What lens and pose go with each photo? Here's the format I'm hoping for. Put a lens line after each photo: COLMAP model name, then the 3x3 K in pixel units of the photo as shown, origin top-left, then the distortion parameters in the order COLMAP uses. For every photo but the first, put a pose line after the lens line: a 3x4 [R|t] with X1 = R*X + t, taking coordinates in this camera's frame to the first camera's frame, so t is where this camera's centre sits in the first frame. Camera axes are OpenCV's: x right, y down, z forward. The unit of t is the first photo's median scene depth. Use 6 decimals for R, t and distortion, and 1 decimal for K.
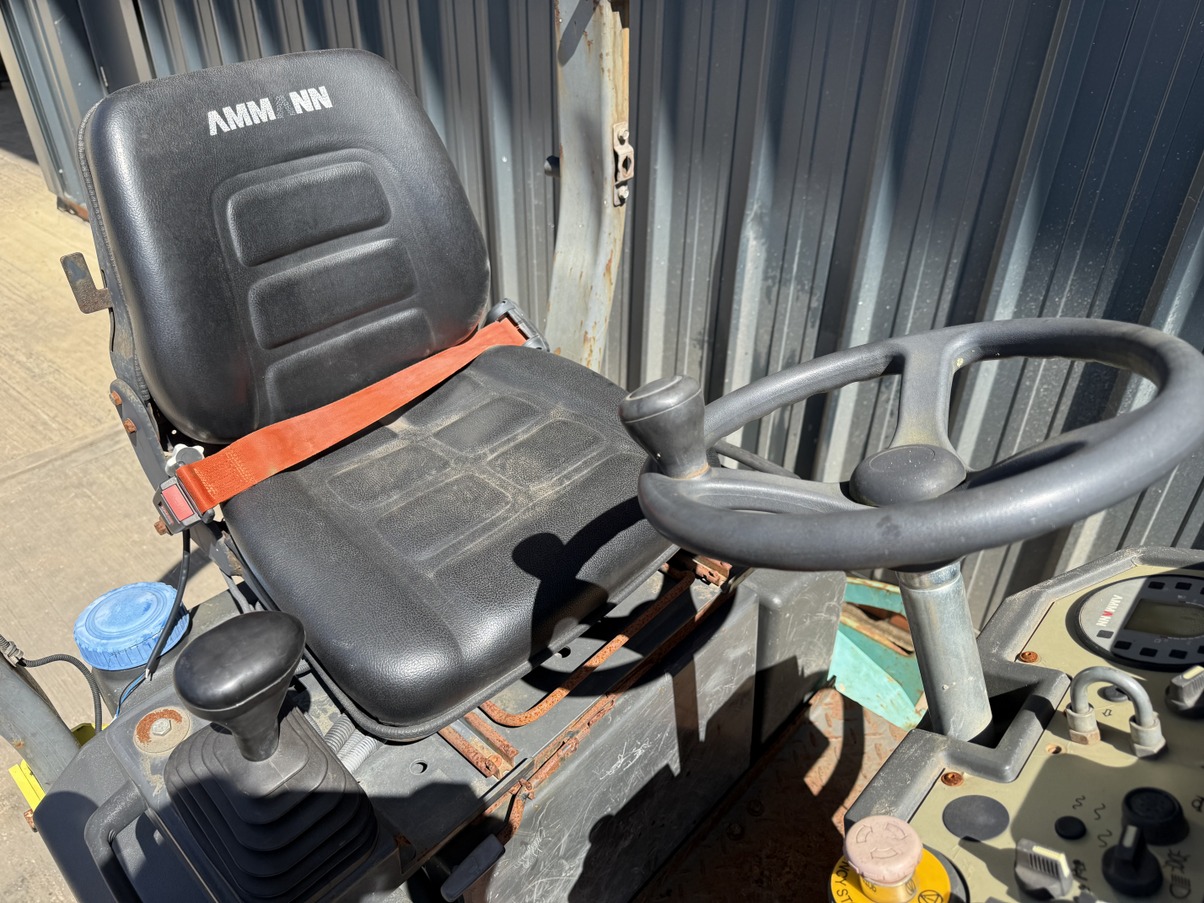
lens RADIAL K [[850.6, 0, 602.0], [0, 850.6, 451.5], [0, 0, 1]] dist [0.006206, 0.001701]
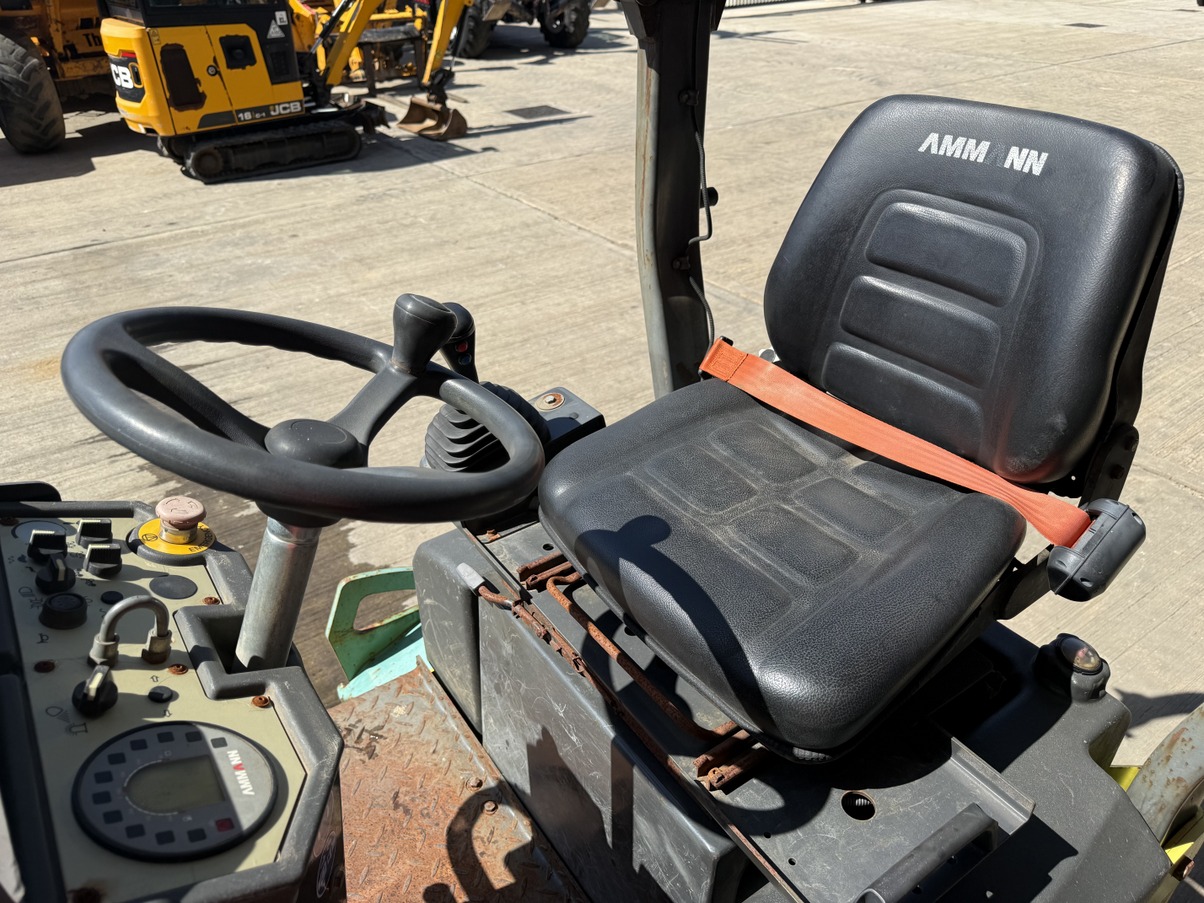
lens RADIAL K [[850.6, 0, 602.0], [0, 850.6, 451.5], [0, 0, 1]] dist [0.006206, 0.001701]
pose [[-0.210891, 0.545668, -0.811031, 0.703824], [-0.539192, 0.627118, 0.562134, -0.489038], [0.815351, 0.555850, 0.161966, 0.643088]]
